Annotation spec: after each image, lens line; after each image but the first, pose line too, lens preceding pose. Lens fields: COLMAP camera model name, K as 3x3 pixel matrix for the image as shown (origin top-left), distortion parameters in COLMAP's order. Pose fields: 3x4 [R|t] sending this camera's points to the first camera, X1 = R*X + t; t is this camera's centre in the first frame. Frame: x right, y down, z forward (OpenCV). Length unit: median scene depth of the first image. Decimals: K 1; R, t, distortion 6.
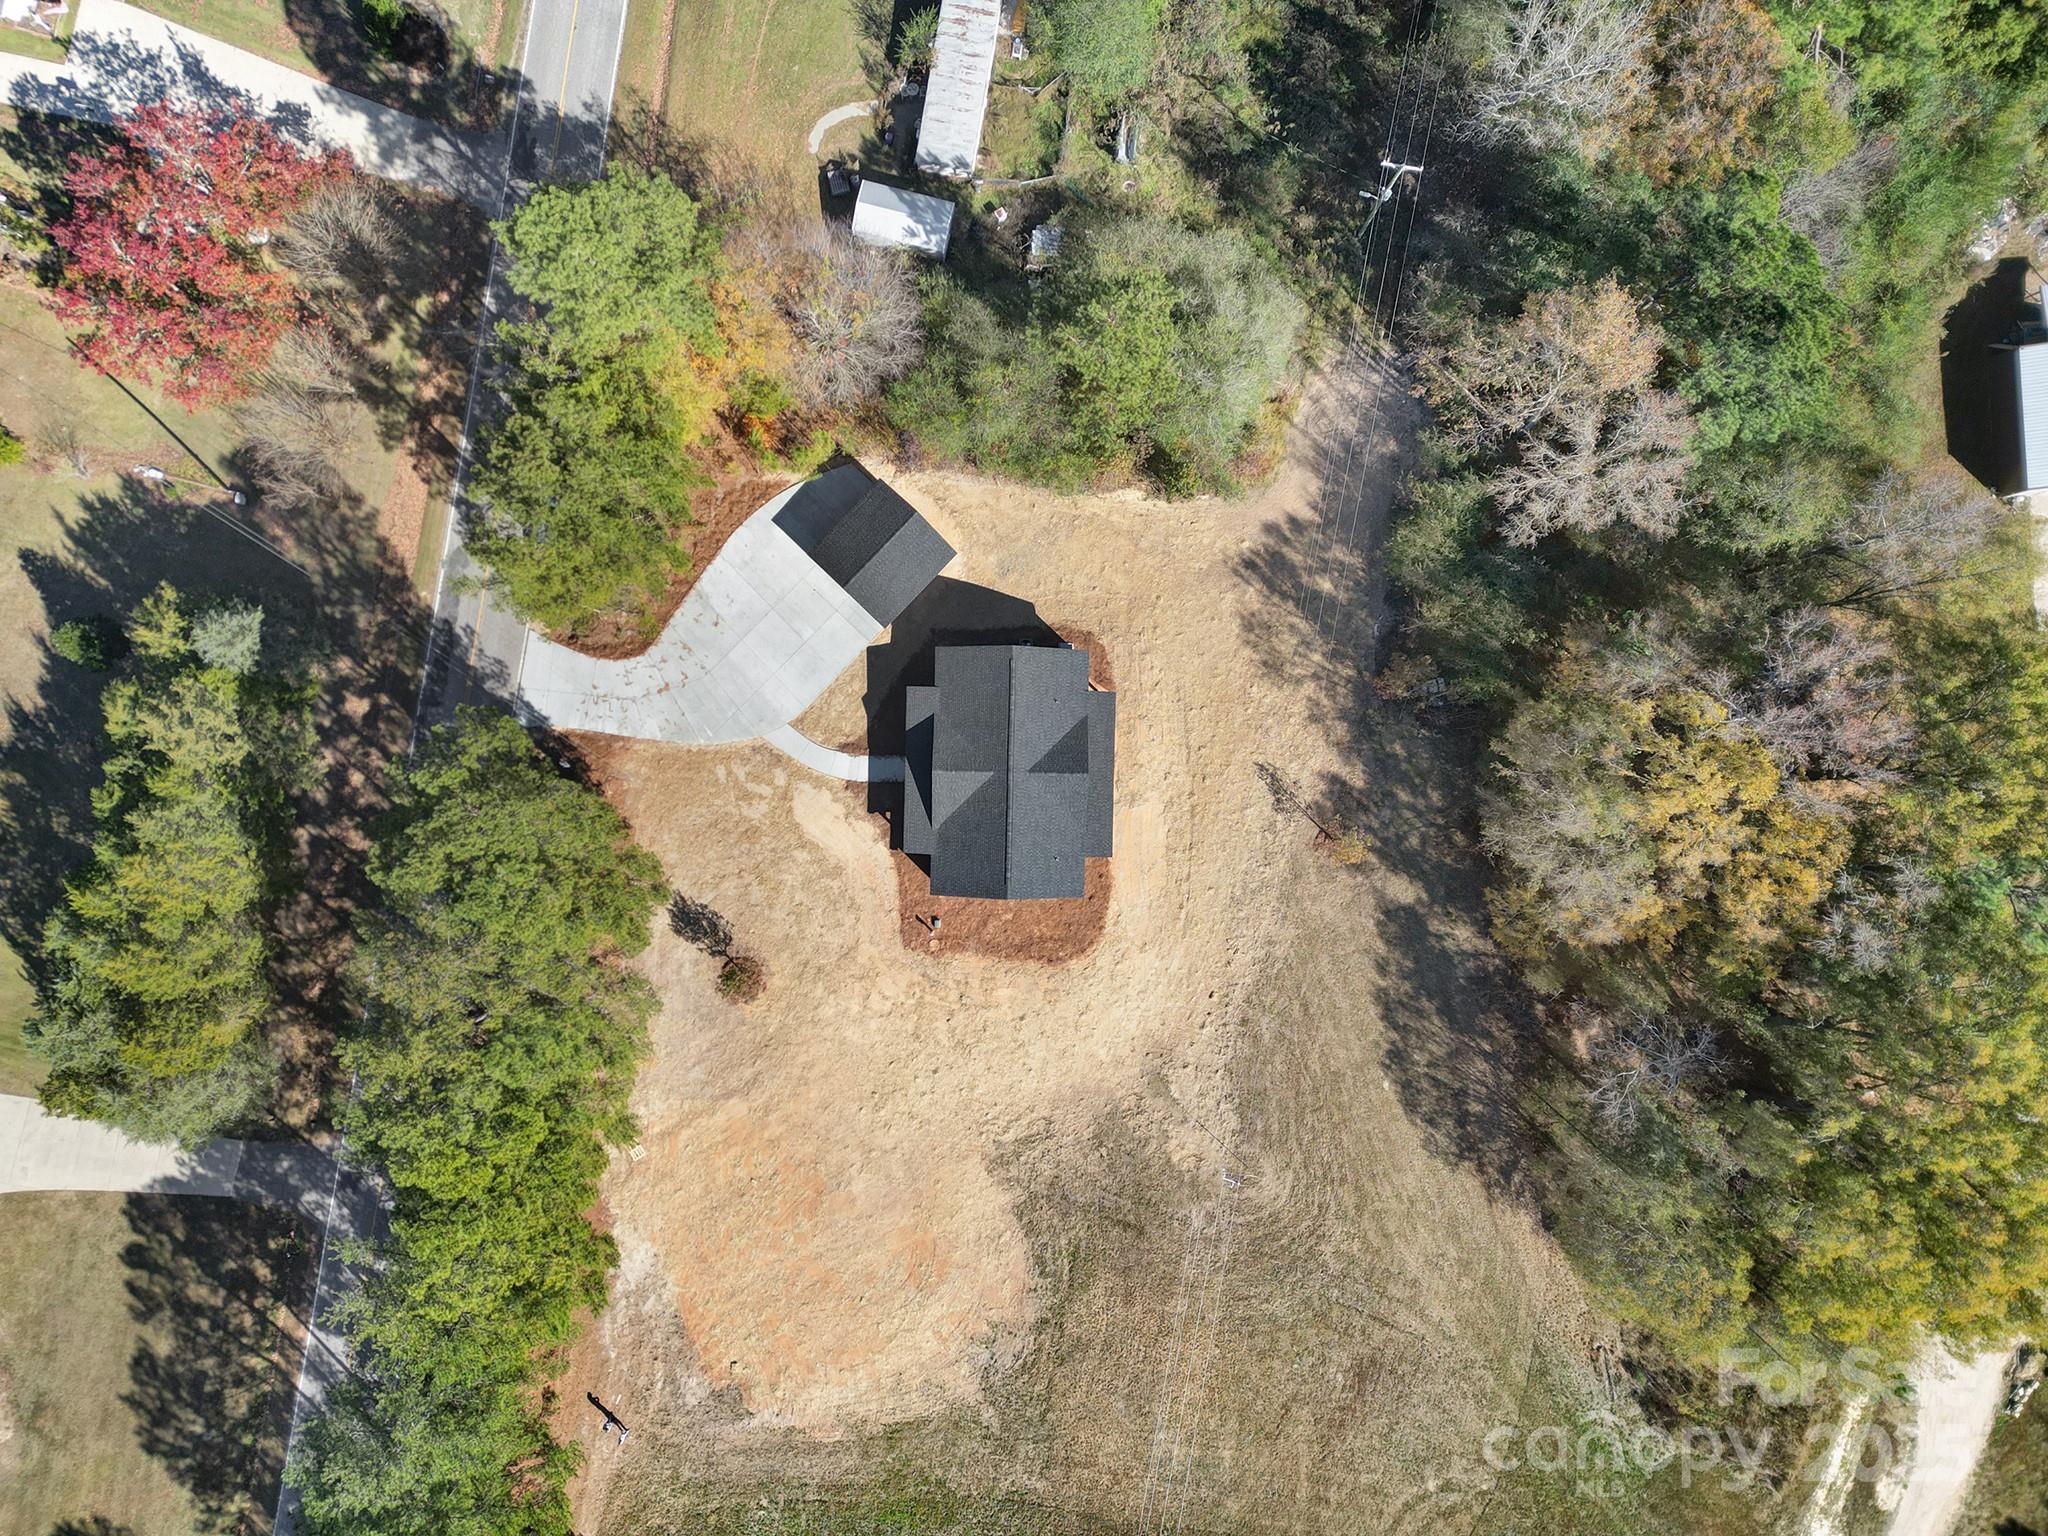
lens RADIAL K [[1422.4, 0, 1014.9], [0, 1422.4, 771.4], [0, 0, 1]] dist [0.087757, -0.059367]
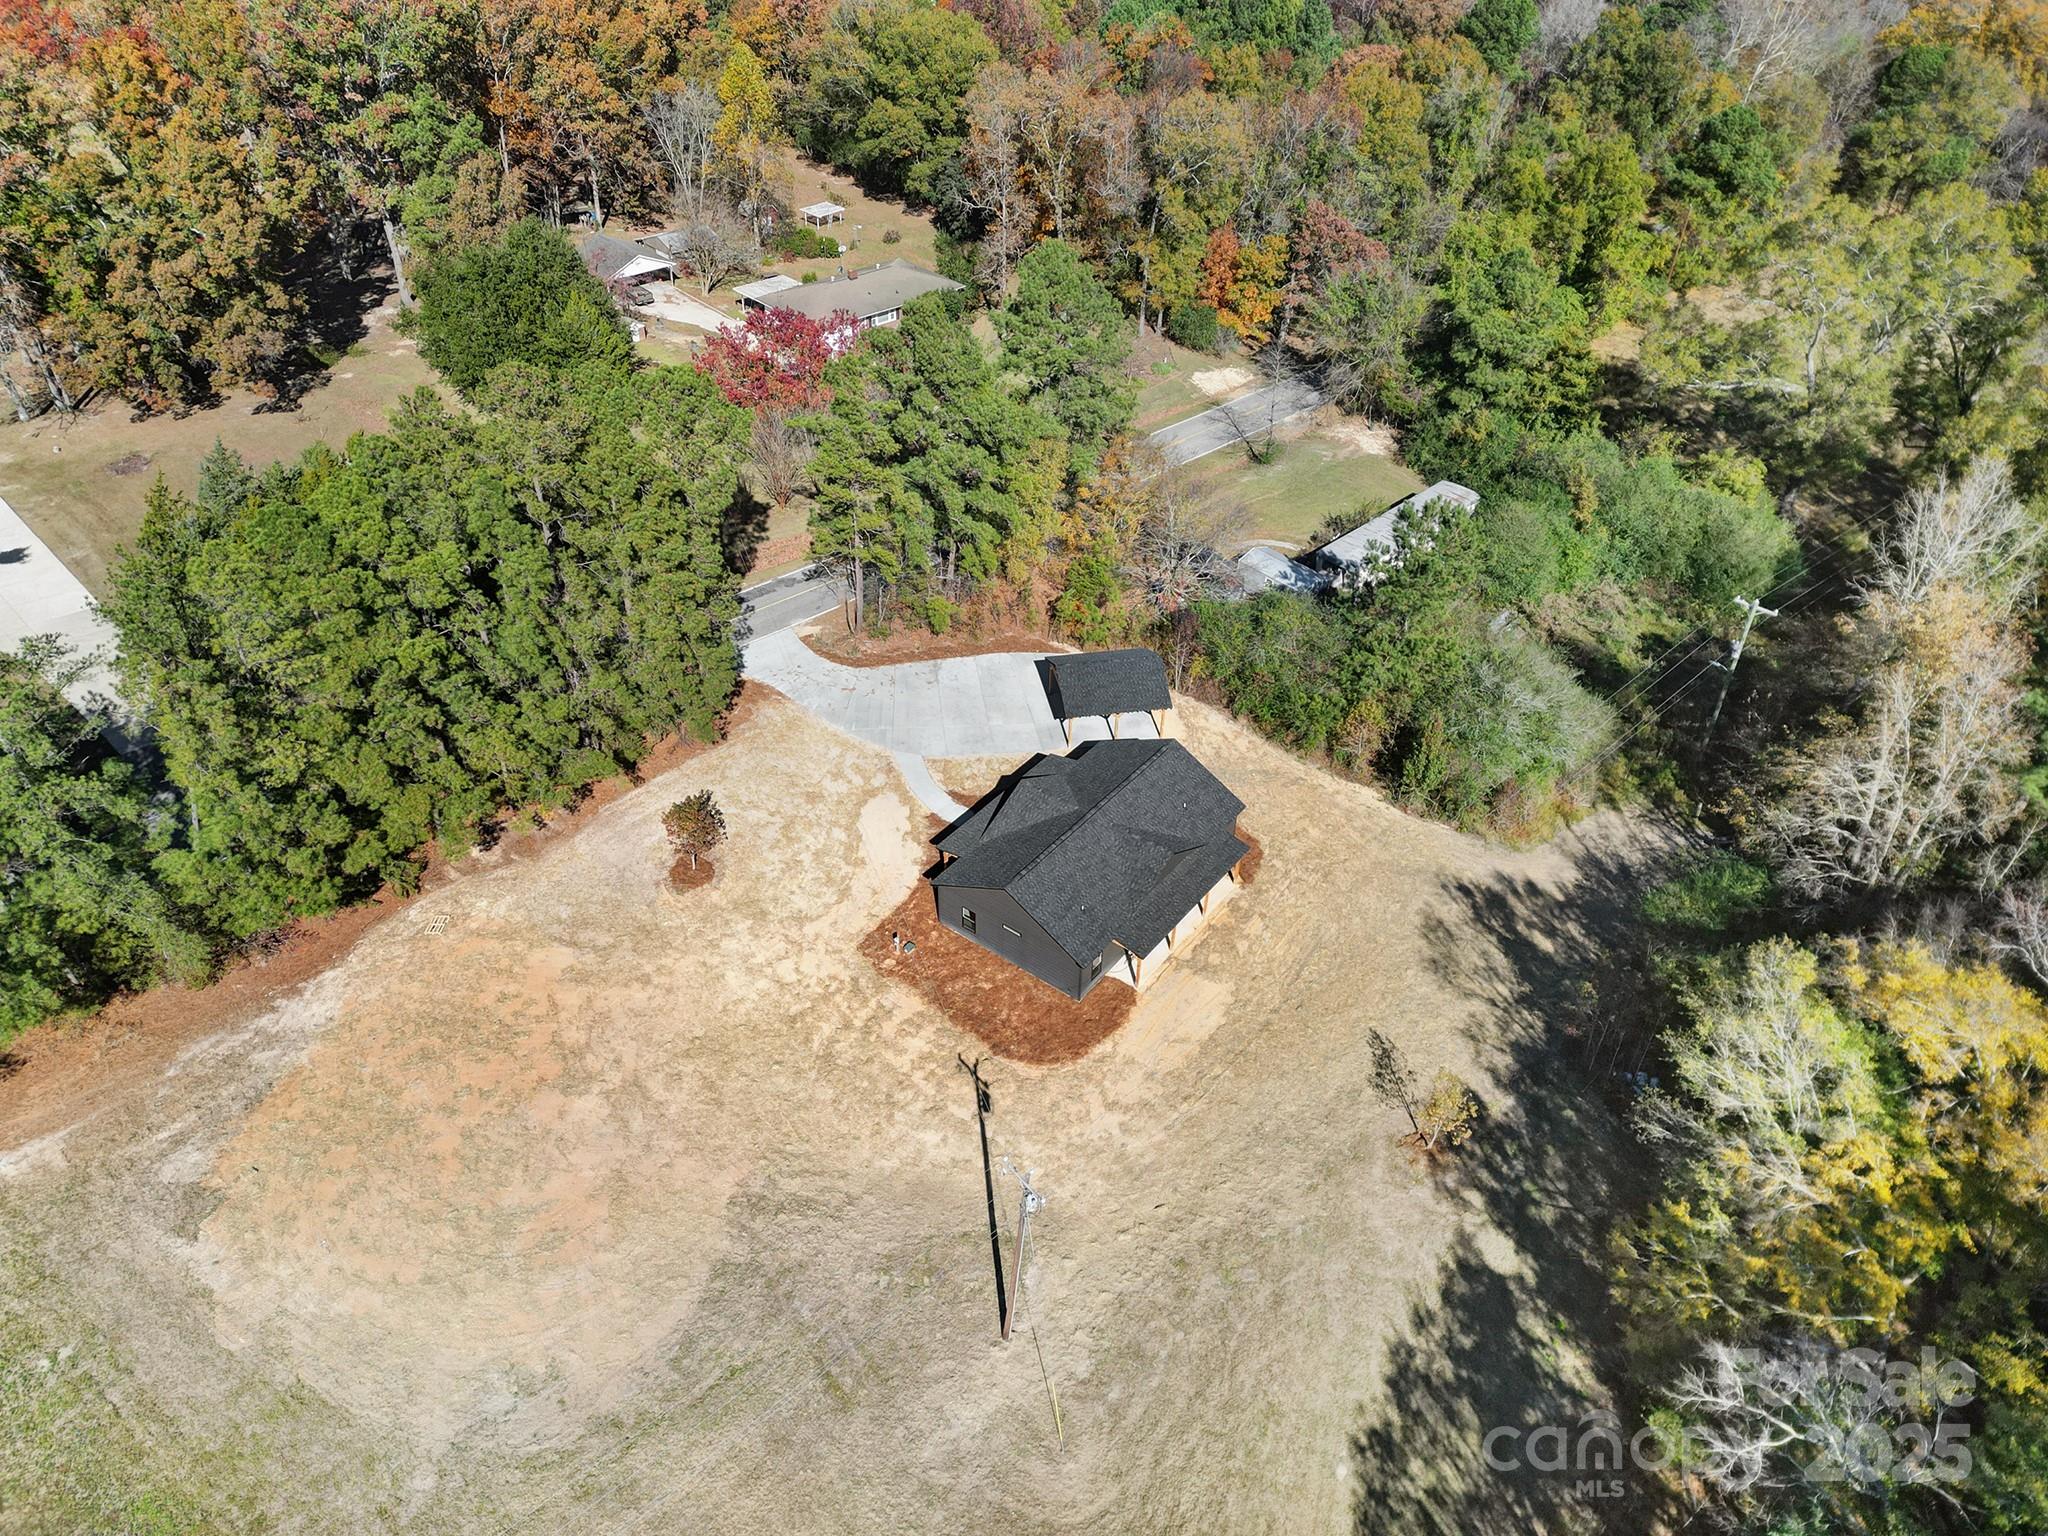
lens RADIAL K [[1422.4, 0, 1014.9], [0, 1422.4, 771.4], [0, 0, 1]] dist [0.087757, -0.059367]
pose [[0.810649, 0.346208, -0.472216, 0.332577], [-0.585529, 0.482021, -0.651776, 0.540499], [0.001968, 0.804858, 0.593465, 0.447383]]
